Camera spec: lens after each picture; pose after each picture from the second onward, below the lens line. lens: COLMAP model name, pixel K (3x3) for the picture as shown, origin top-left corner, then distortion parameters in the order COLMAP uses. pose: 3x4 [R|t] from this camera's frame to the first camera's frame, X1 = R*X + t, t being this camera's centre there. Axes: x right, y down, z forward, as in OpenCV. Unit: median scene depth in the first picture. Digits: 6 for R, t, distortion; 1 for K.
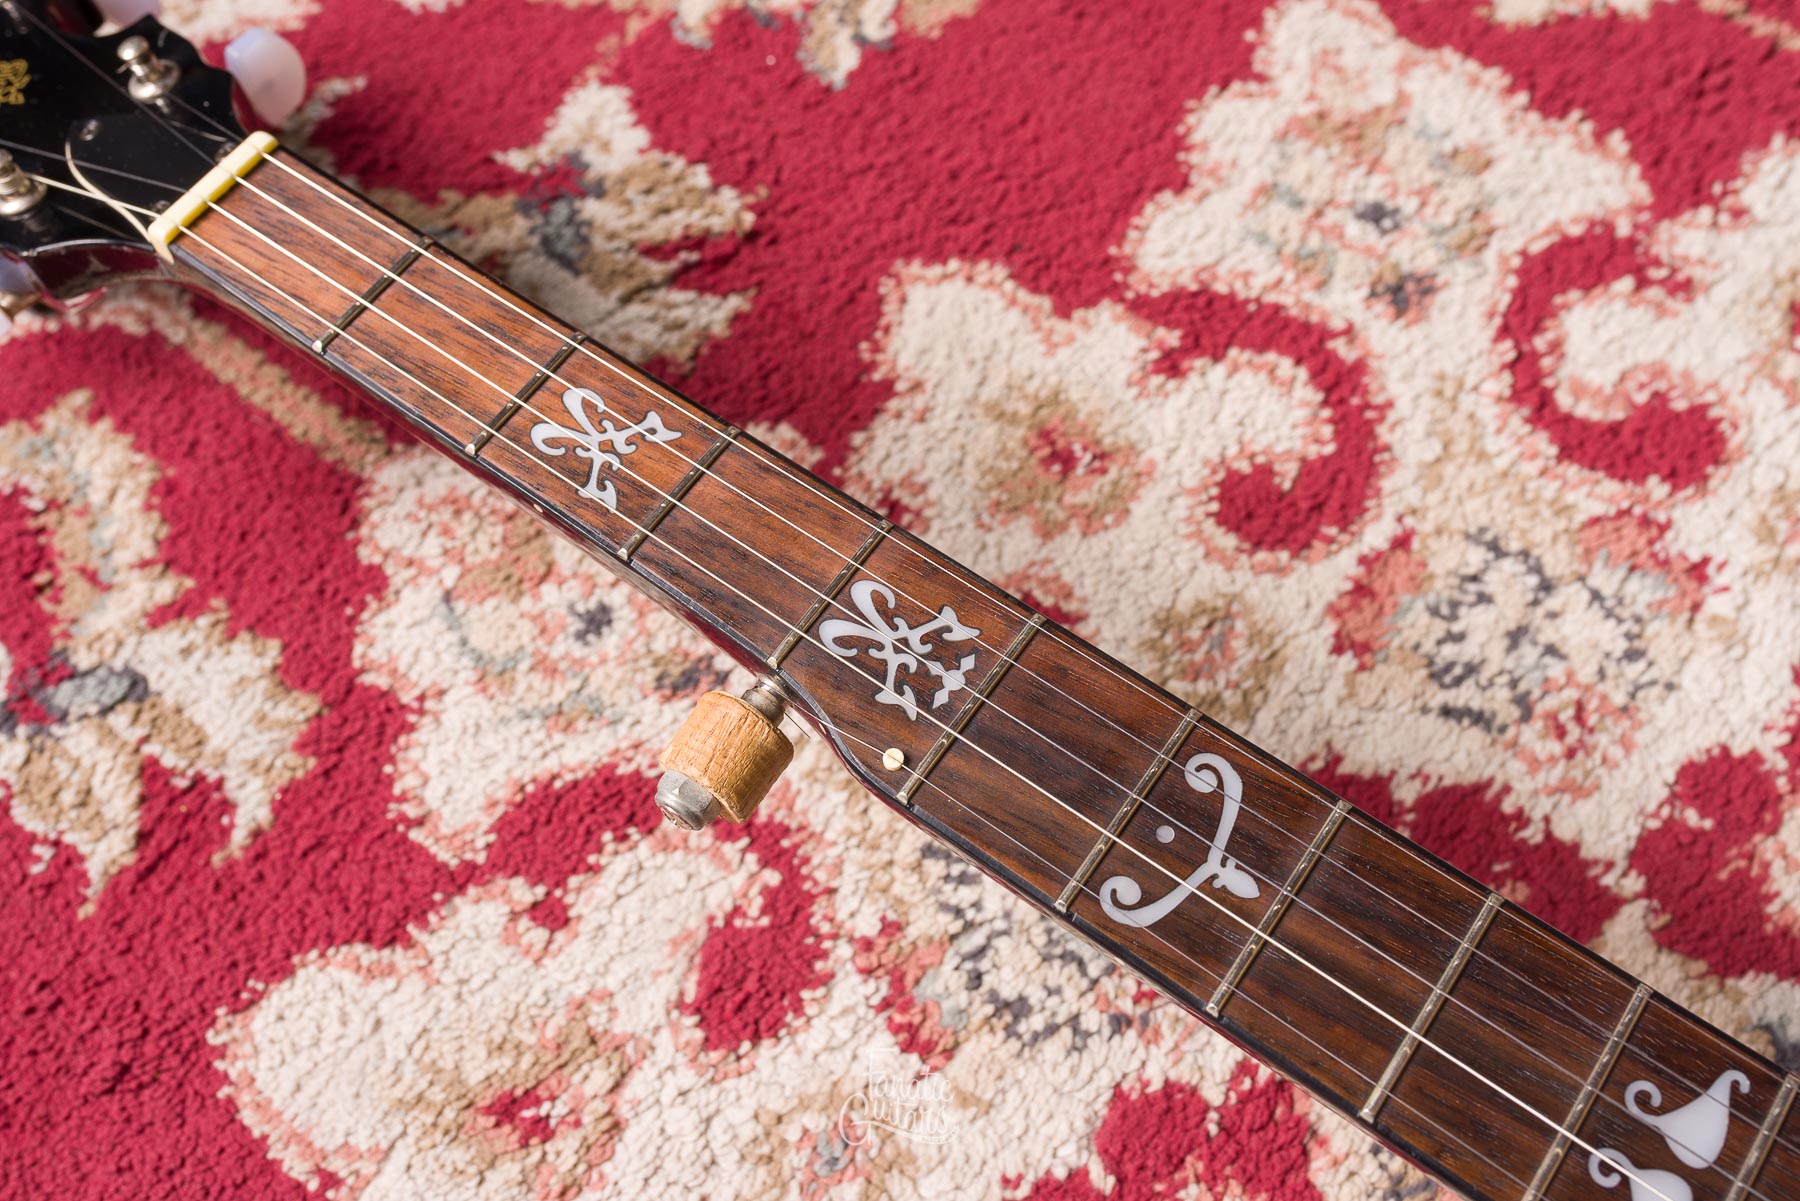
lens RADIAL K [[1833.3, 0, 903.8], [0, 1833.3, 589.6], [0, 0, 1]] dist [0.003465, 0.000000]
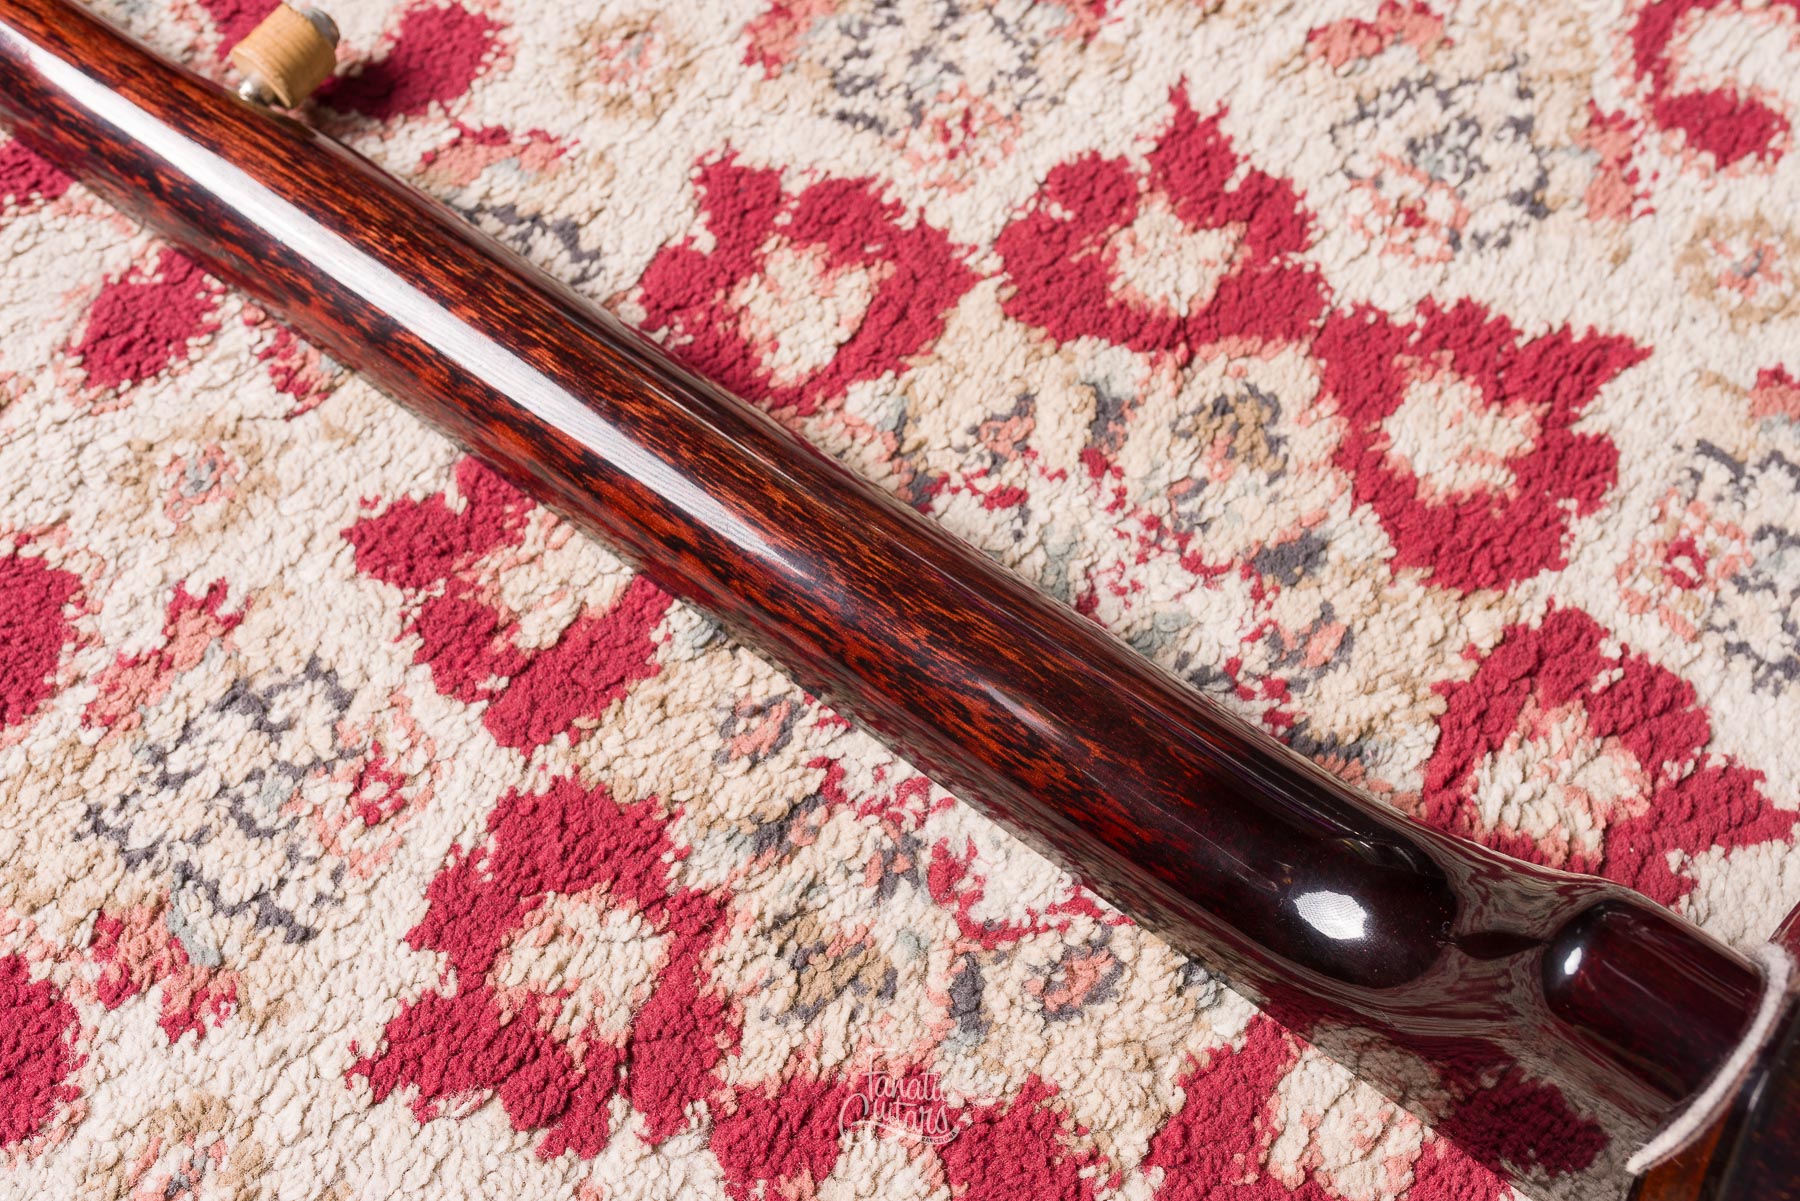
lens RADIAL K [[1833.3, 0, 903.6], [0, 1833.3, 582.7], [0, 0, 1]] dist [0.003465, 0.000000]
pose [[0.996893, 0.023644, 0.075132, 0.247967], [-0.028038, 0.997923, 0.057988, 0.260004], [-0.073605, -0.059914, 0.995486, -0.058797]]
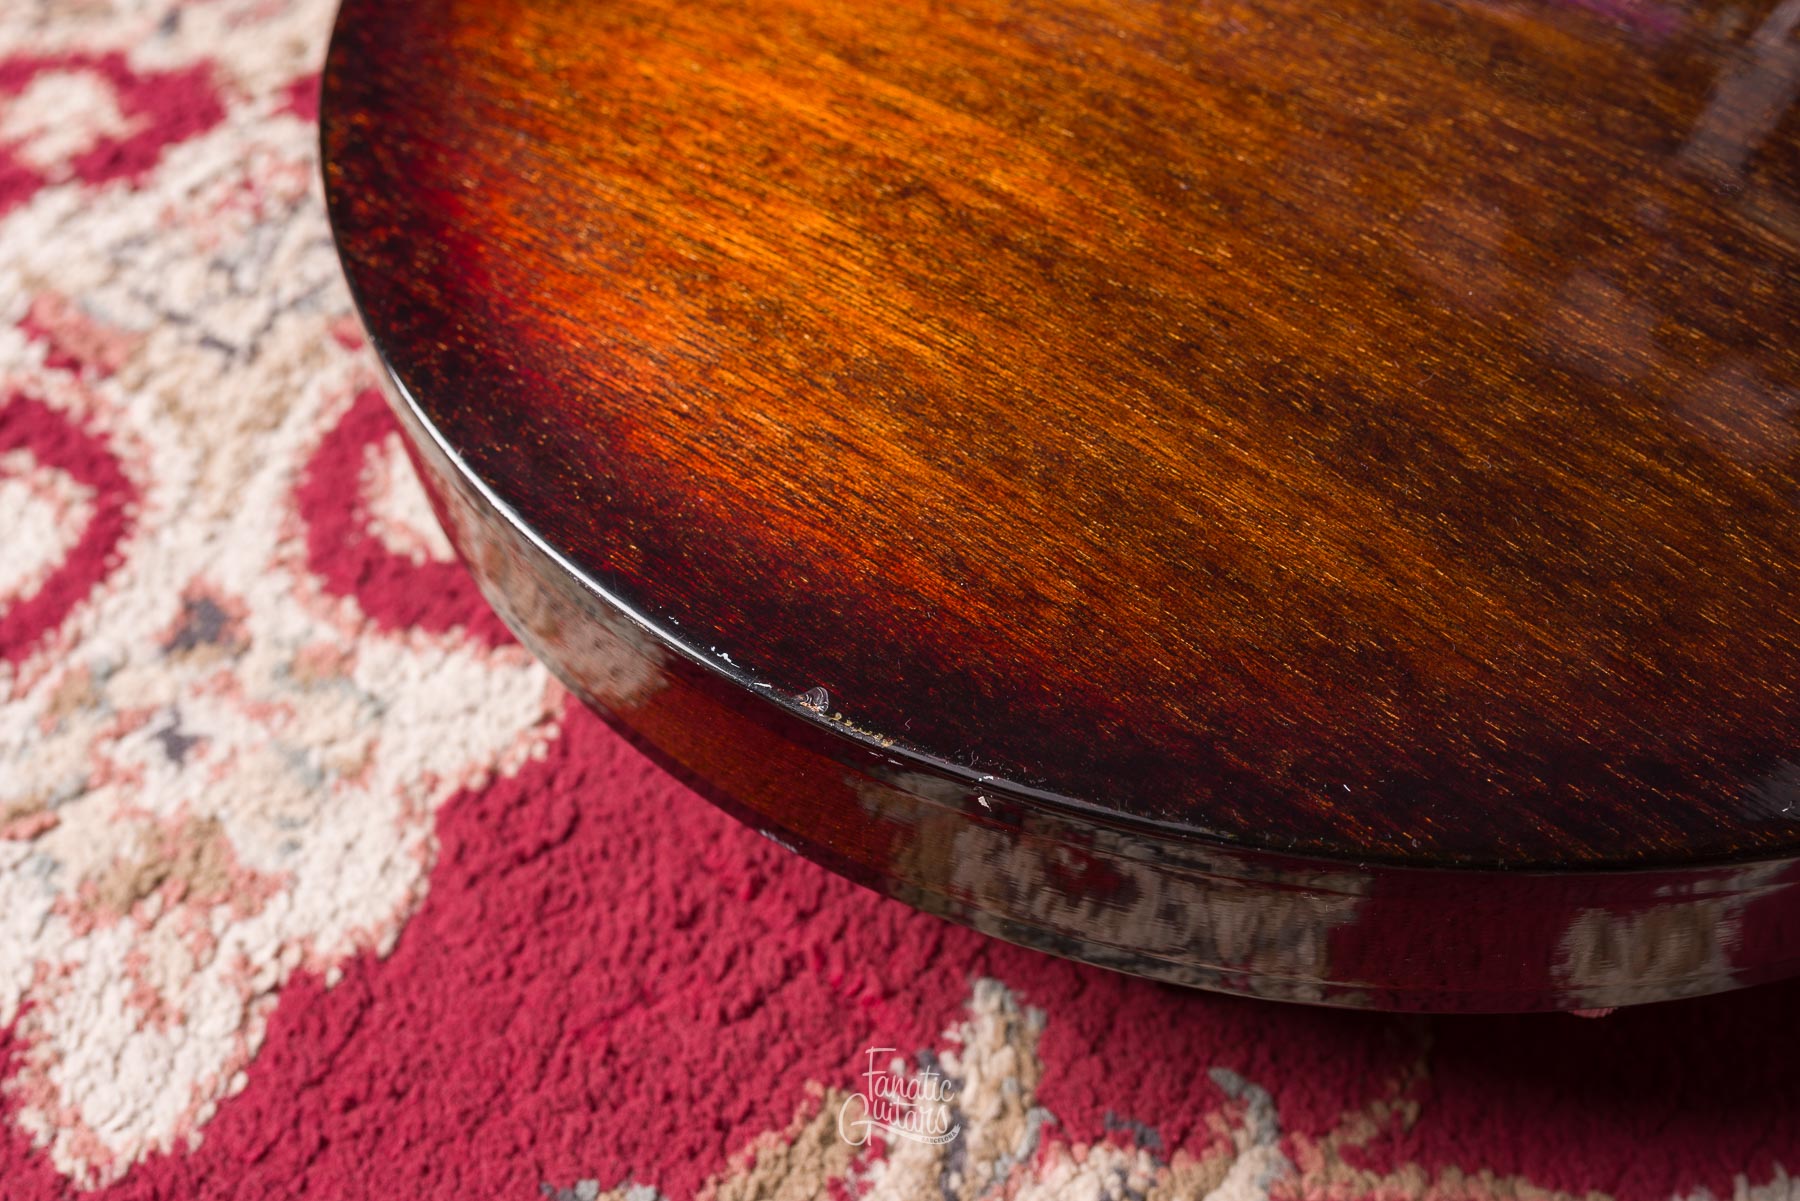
lens RADIAL K [[1833.3, 0, 898.7], [0, 1833.3, 602.1], [0, 0, 1]] dist [0.003465, 0.000000]
pose [[0.998510, 0.033773, 0.042860, 0.727067], [-0.023025, 0.972871, -0.230201, 1.051349], [-0.049472, 0.228871, 0.972199, -0.223126]]
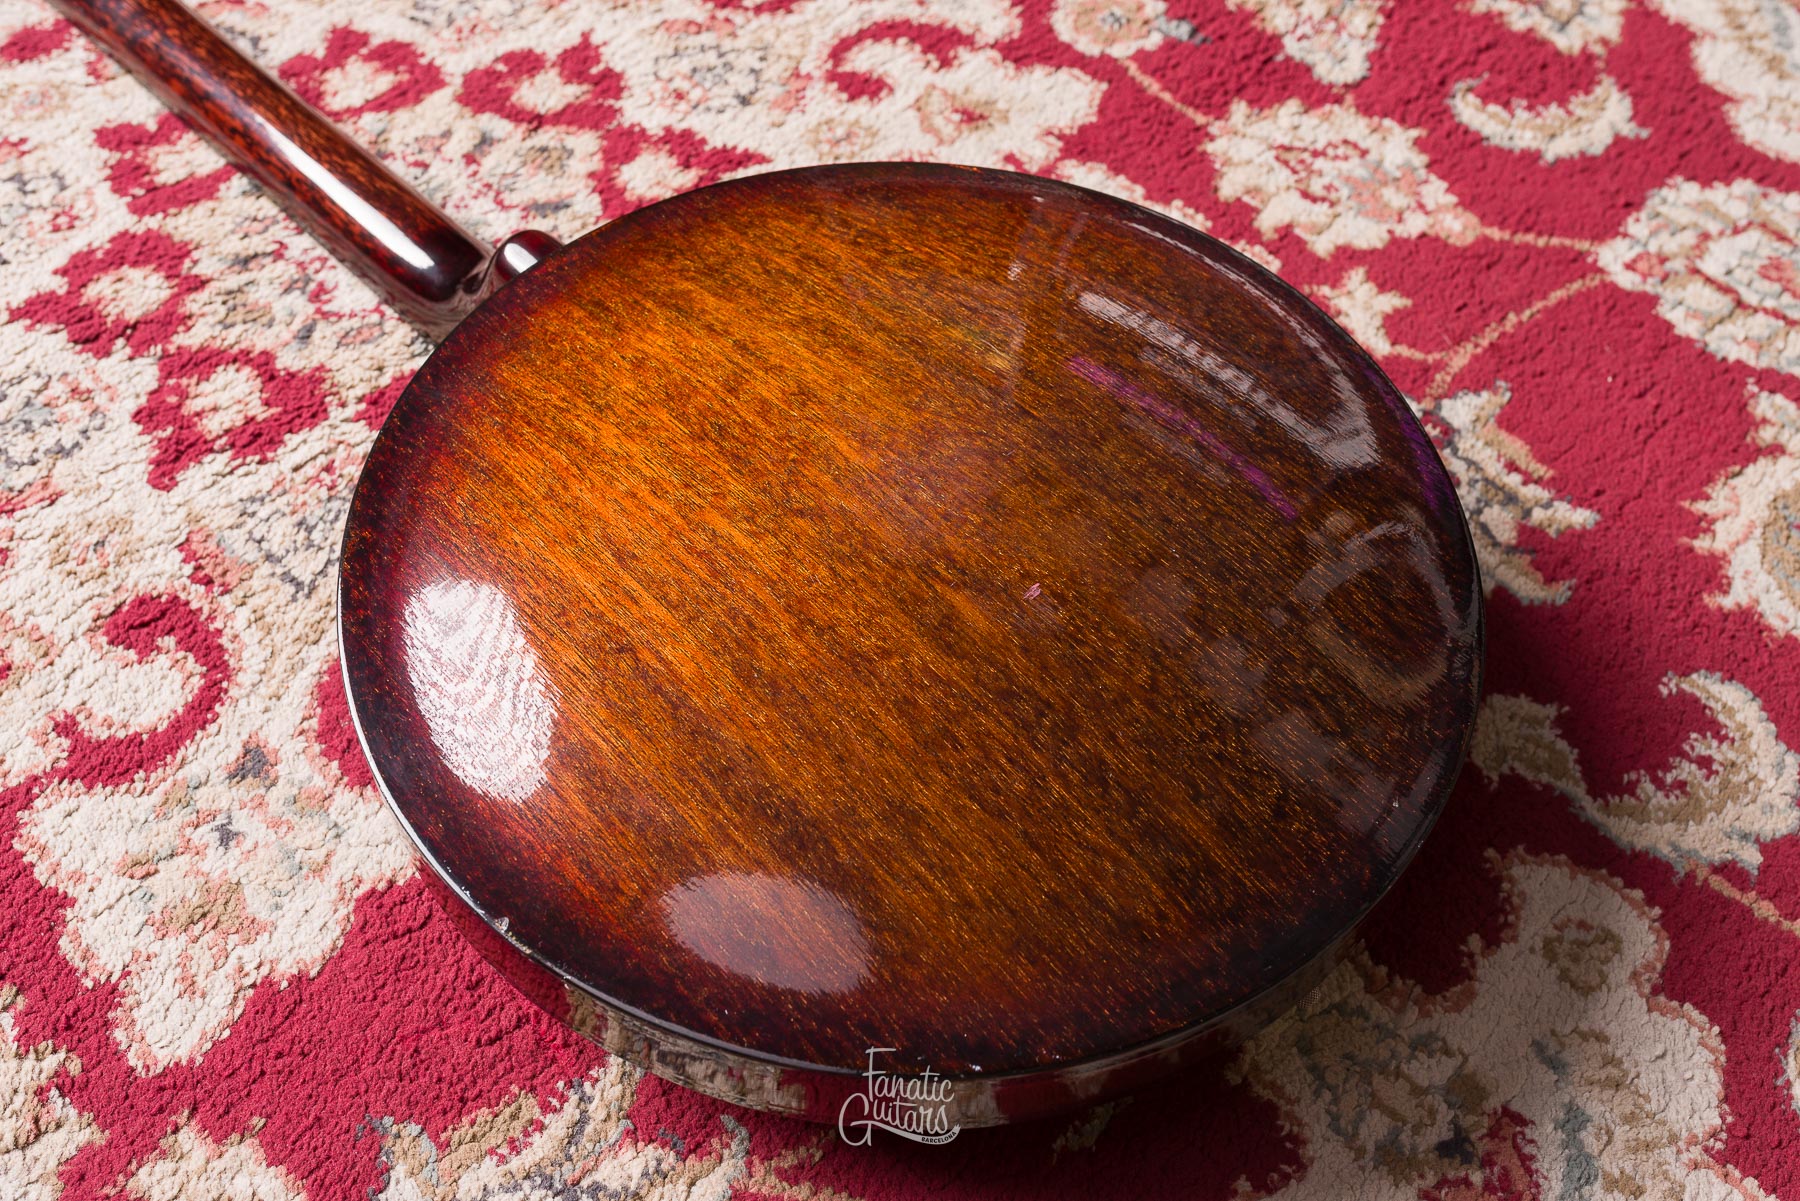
lens RADIAL K [[1737.2, 0, 894.2], [0, 1737.2, 610.2], [0, 0, 1]] dist [0.000954, 0.000000]
pose [[0.981150, 0.193180, -0.005187, 0.925305], [-0.190689, 0.963444, -0.188184, 0.930644], [-0.031356, 0.185626, 0.982120, -0.774488]]
